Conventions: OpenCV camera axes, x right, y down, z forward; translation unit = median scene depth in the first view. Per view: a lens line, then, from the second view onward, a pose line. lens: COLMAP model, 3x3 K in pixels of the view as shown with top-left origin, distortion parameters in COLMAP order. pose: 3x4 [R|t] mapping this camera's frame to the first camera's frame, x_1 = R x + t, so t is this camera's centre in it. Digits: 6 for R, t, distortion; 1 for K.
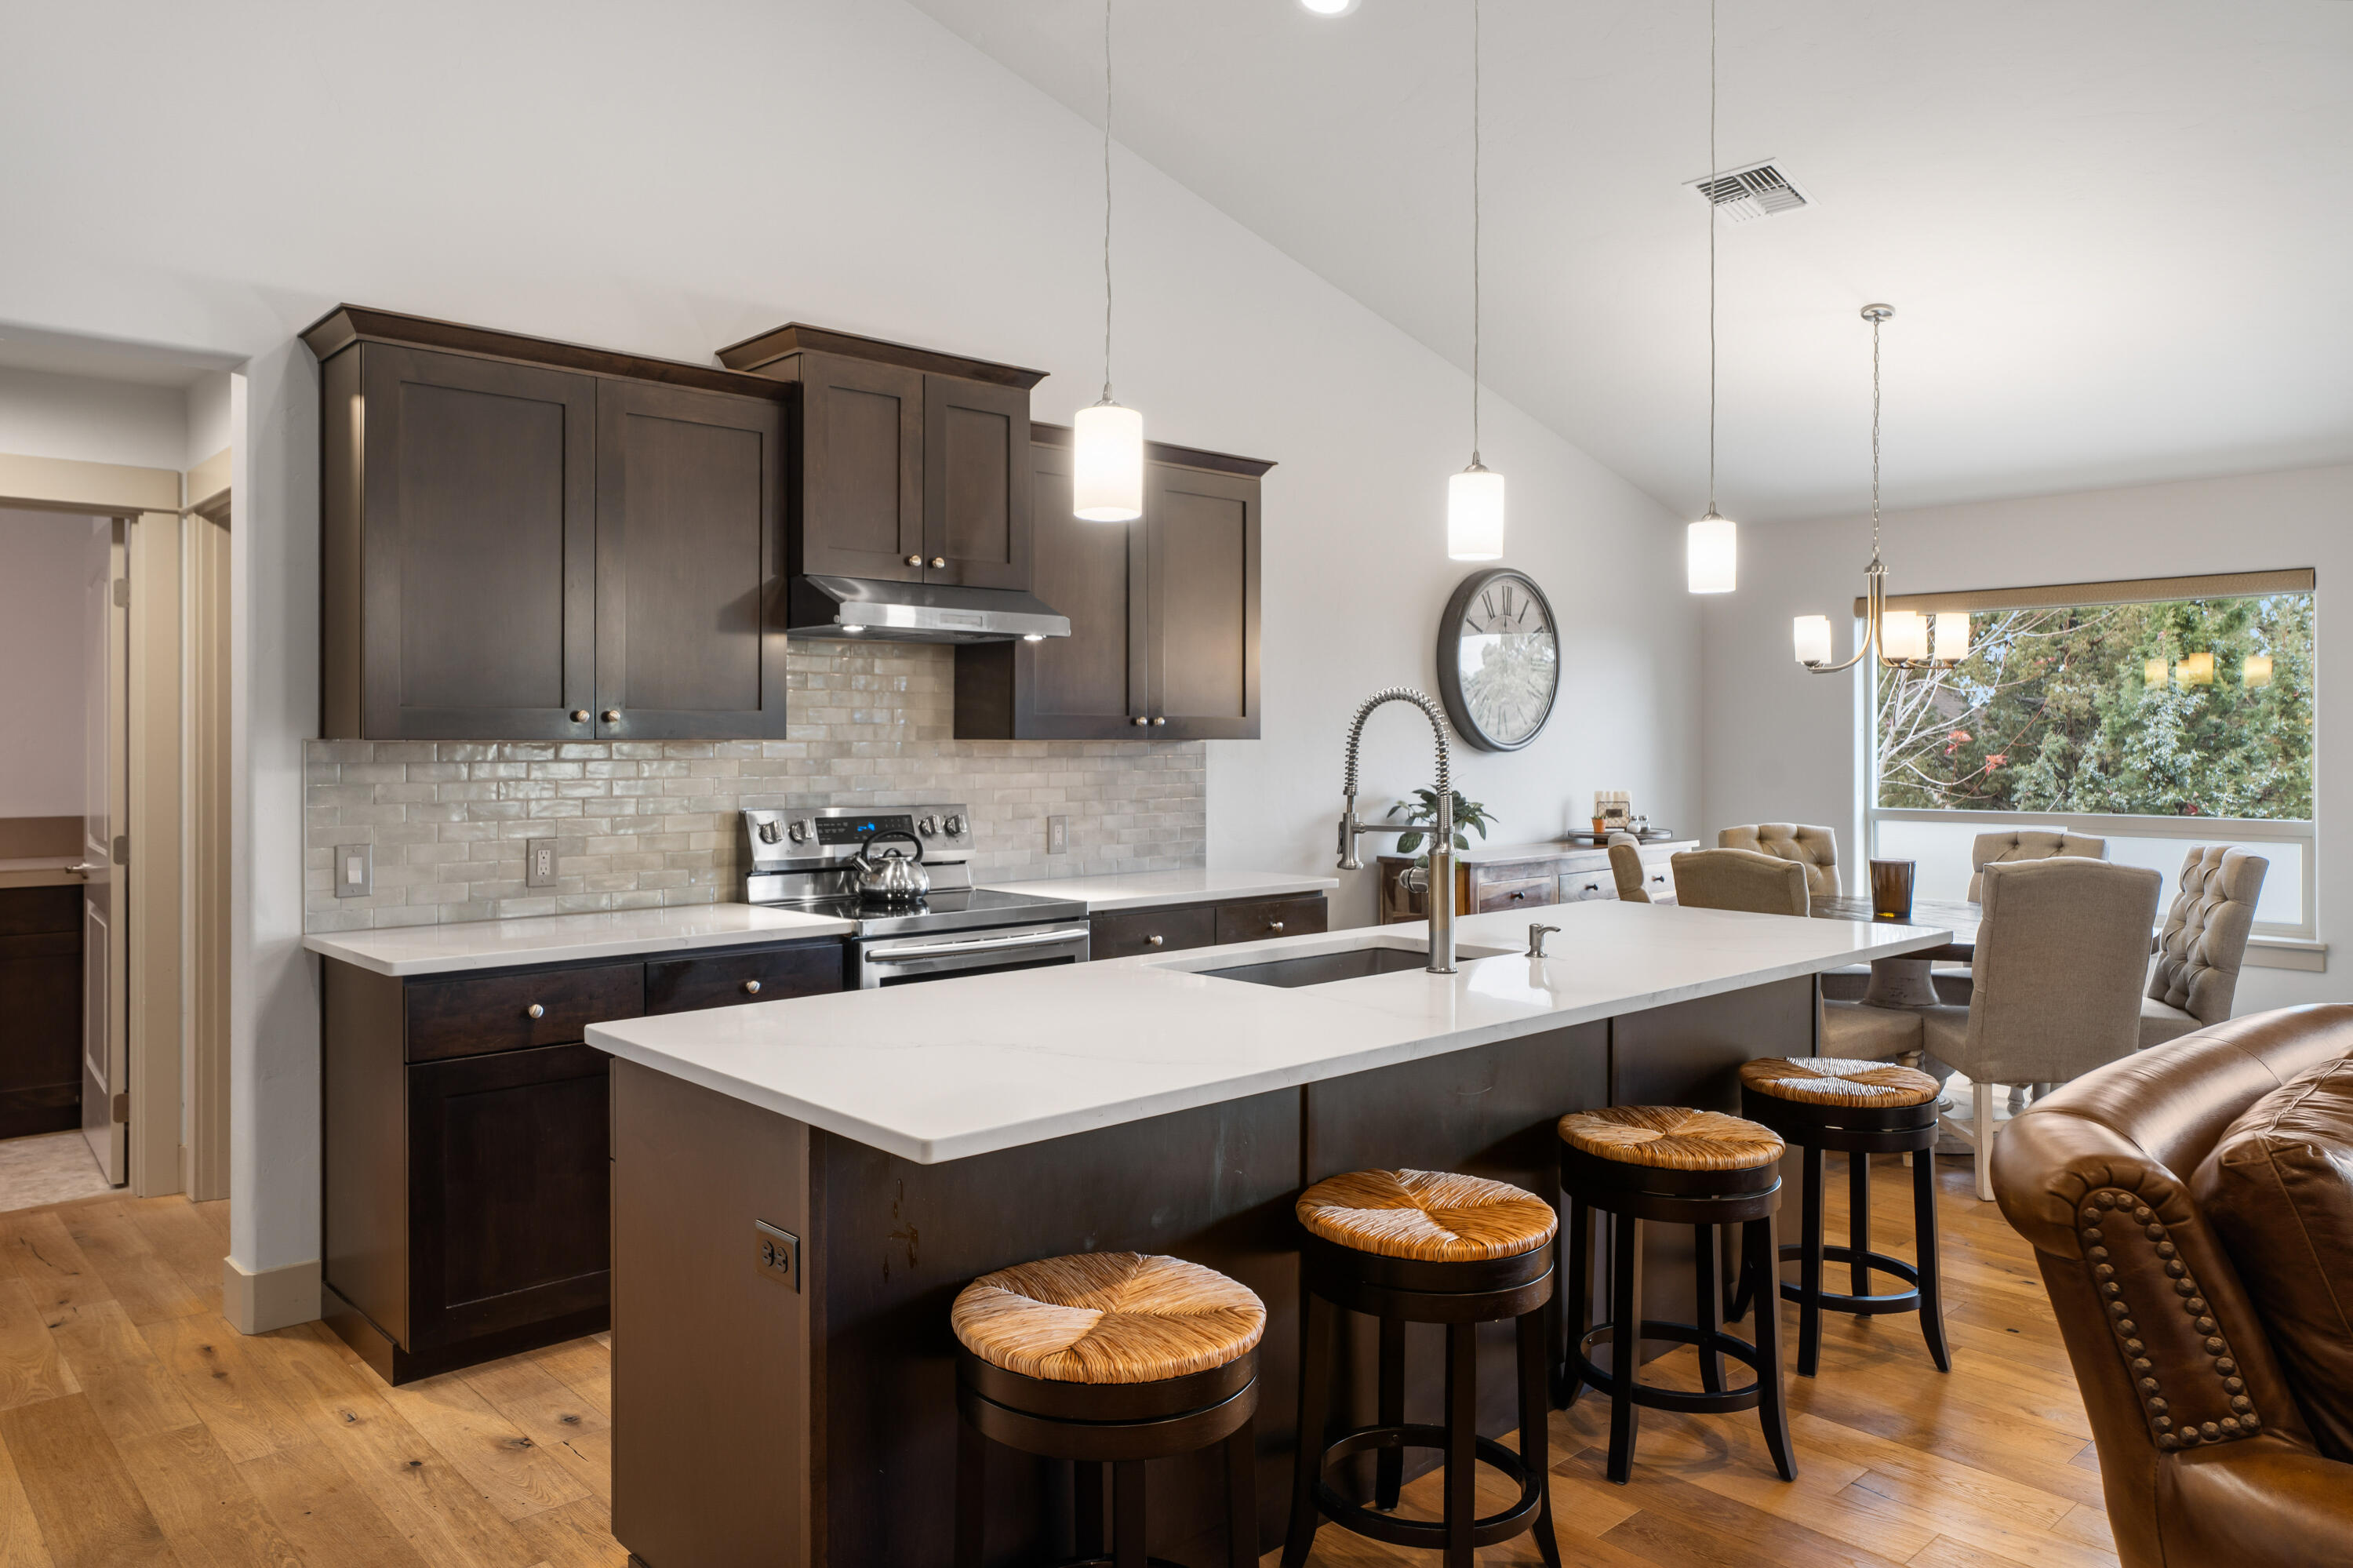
lens RADIAL K [[1583.7, 0, 1153.7], [0, 1583.7, 750.5], [0, 0, 1]] dist [0.003353, 0.004839]
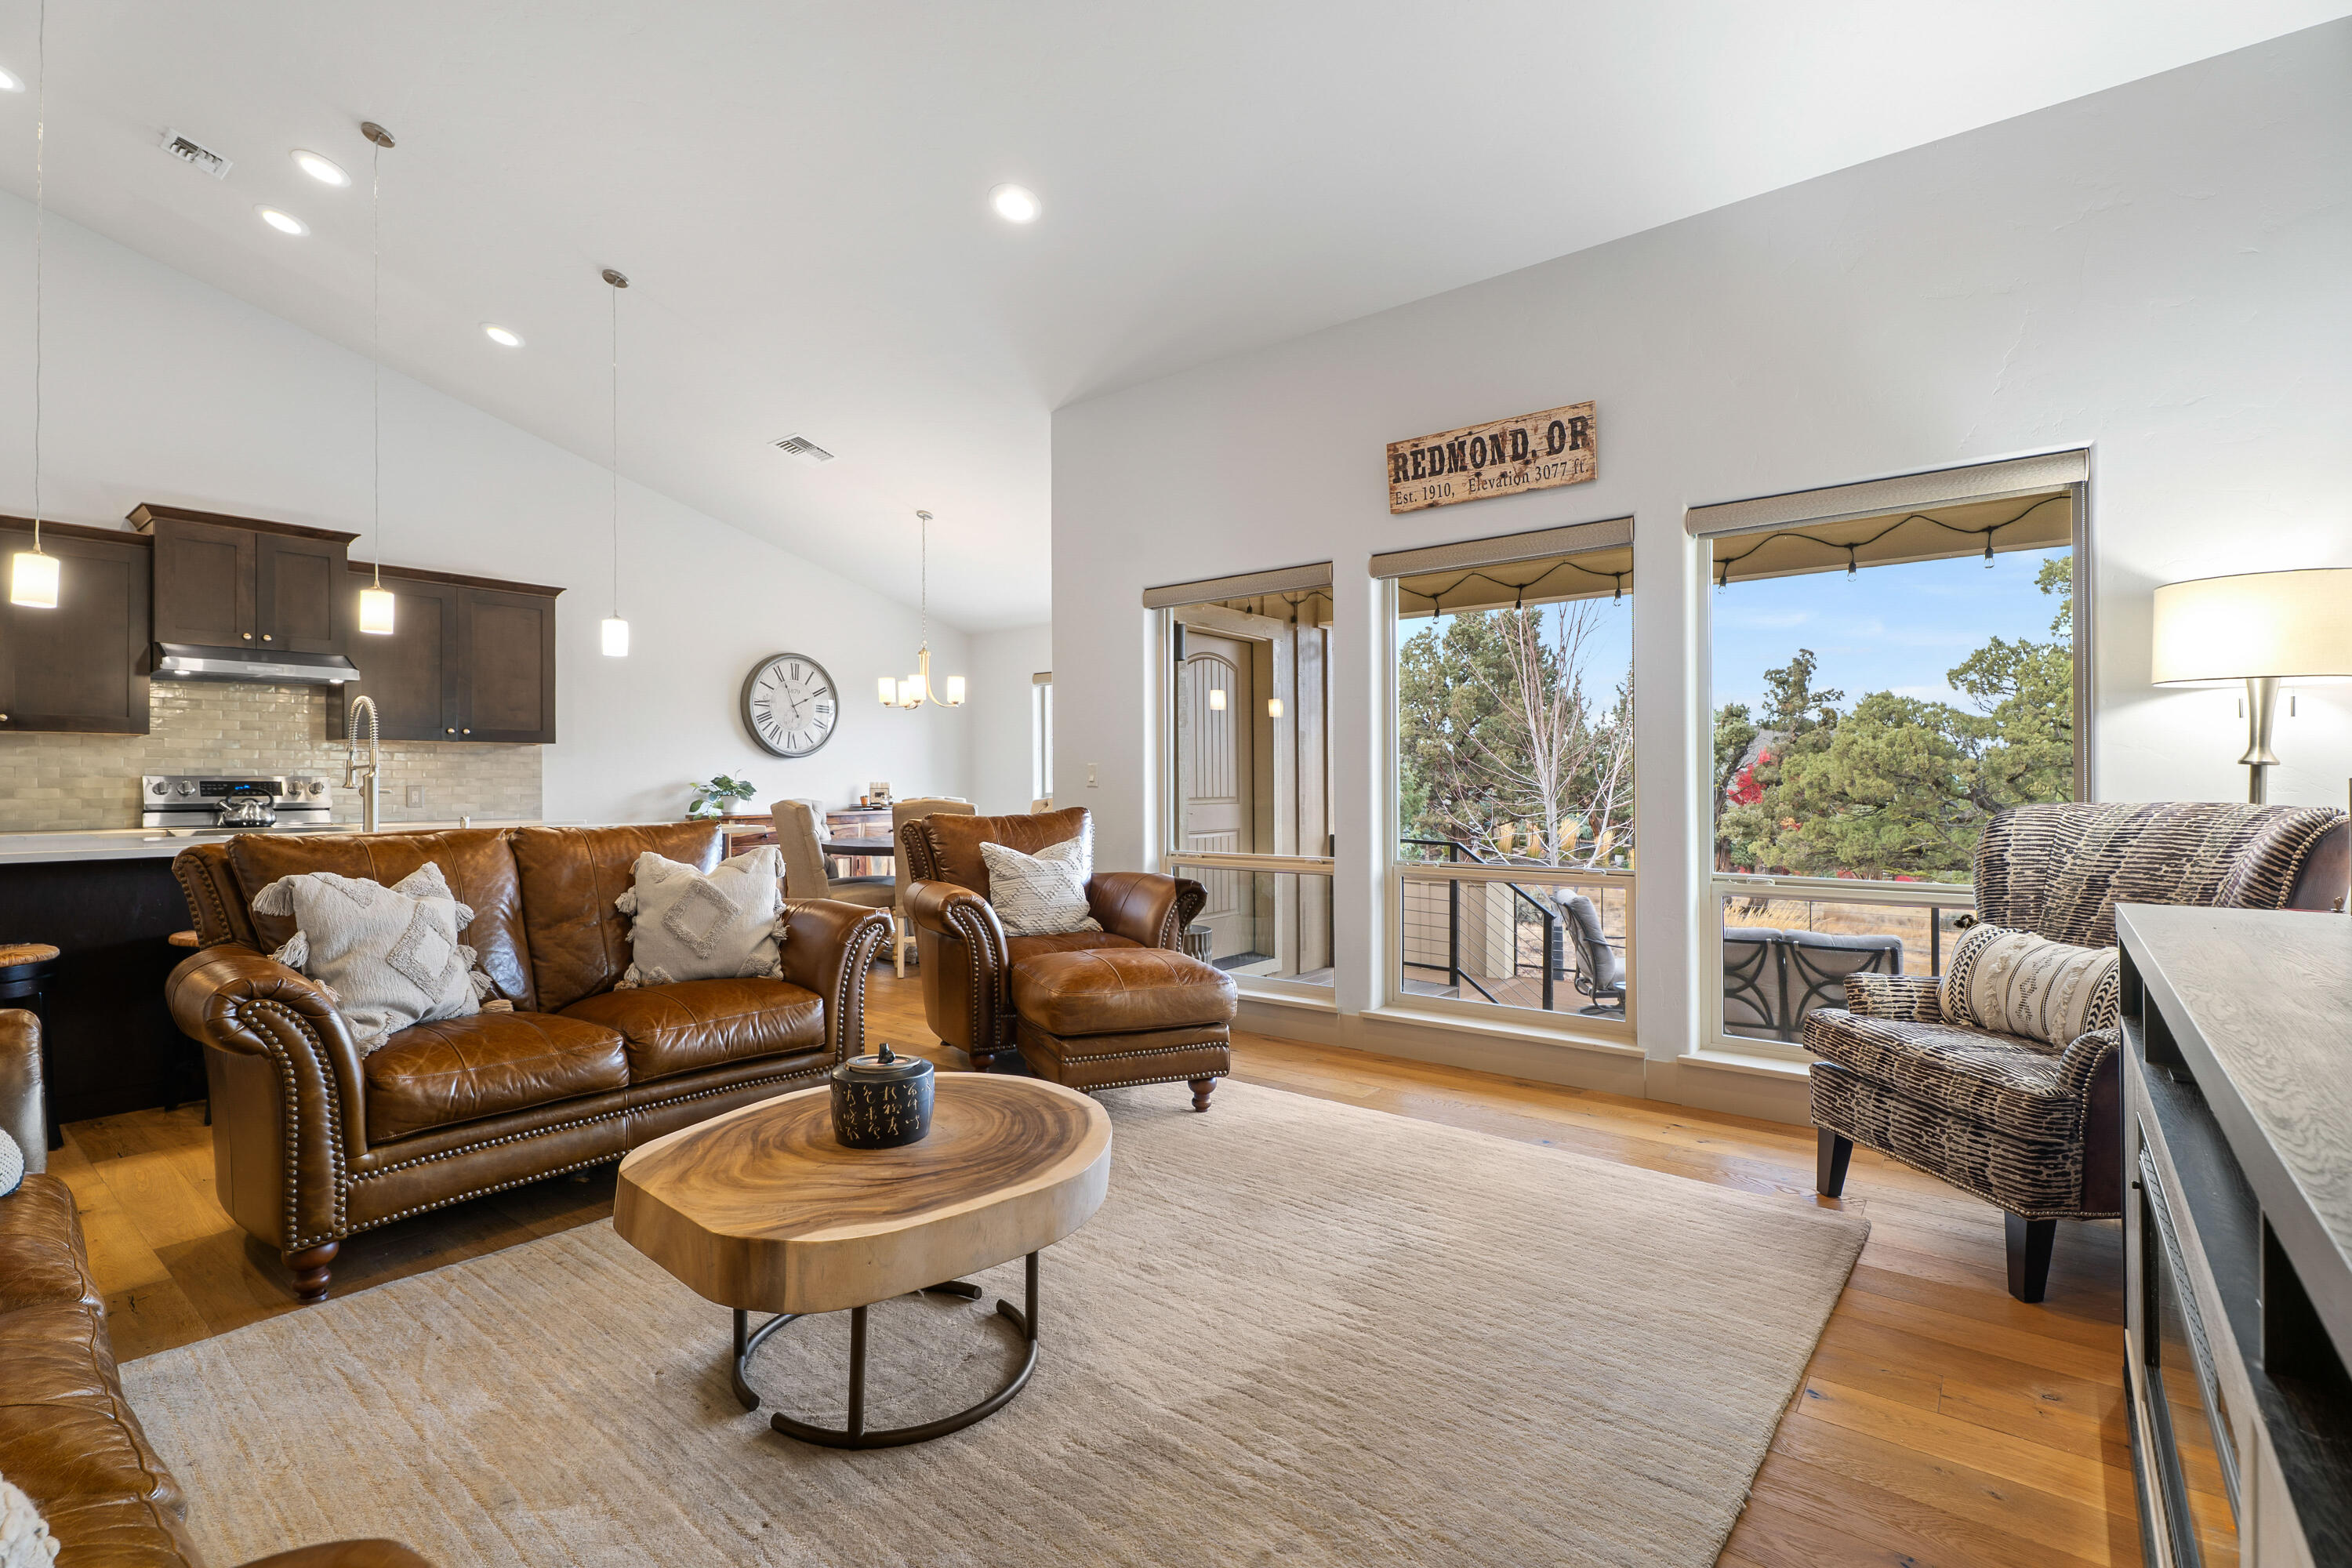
lens RADIAL K [[1053.8, 0, 1137.1], [0, 1053.8, 775.3], [0, 0, 1]] dist [-0.002805, -0.000459]
pose [[0.989153, -0.000048, 0.146891, 0.555247], [0.001573, 0.999946, -0.010265, 0.042701], [-0.146883, 0.010385, 0.989099, -0.265629]]
